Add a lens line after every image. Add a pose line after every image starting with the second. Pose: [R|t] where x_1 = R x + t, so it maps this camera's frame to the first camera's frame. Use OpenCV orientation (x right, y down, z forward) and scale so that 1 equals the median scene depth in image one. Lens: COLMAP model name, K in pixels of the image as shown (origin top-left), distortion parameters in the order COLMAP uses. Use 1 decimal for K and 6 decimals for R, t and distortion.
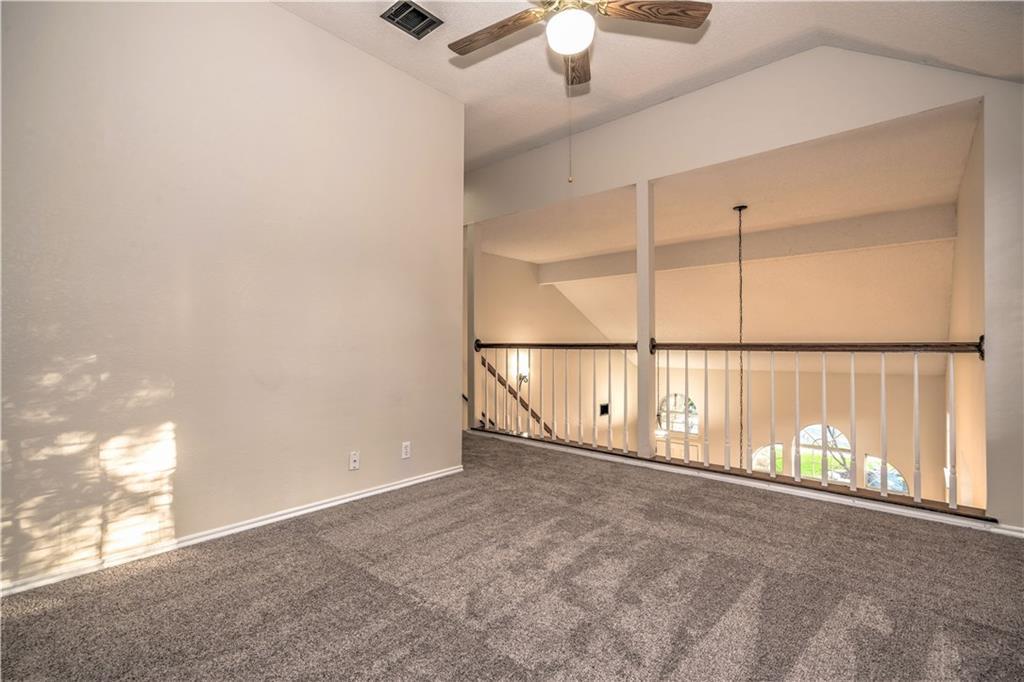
lens RADIAL K [[458.7, 0, 512.9], [0, 458.7, 342.1], [0, 0, 1]] dist [-0.002680, 0.000731]
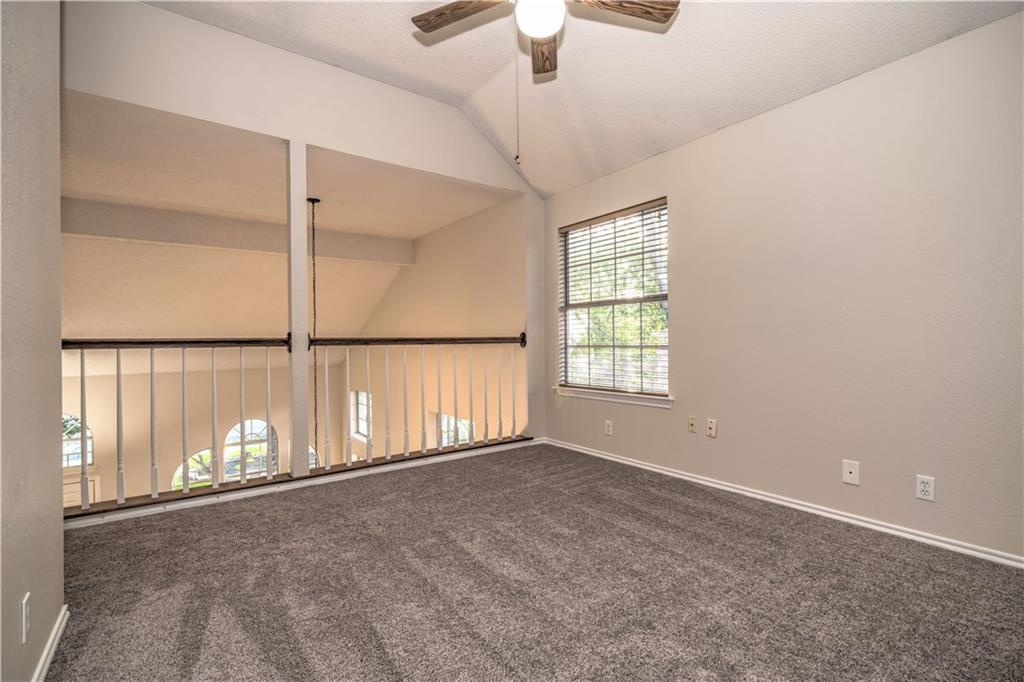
lens RADIAL K [[474.2, 0, 495.2], [0, 474.2, 334.7], [0, 0, 1]] dist [0.098287, -0.000086]
pose [[0.235119, 0.006470, 0.971945, -0.416245], [0.001356, 0.999975, -0.006985, 0.002352], [-0.971966, 0.002960, 0.235104, 0.384660]]
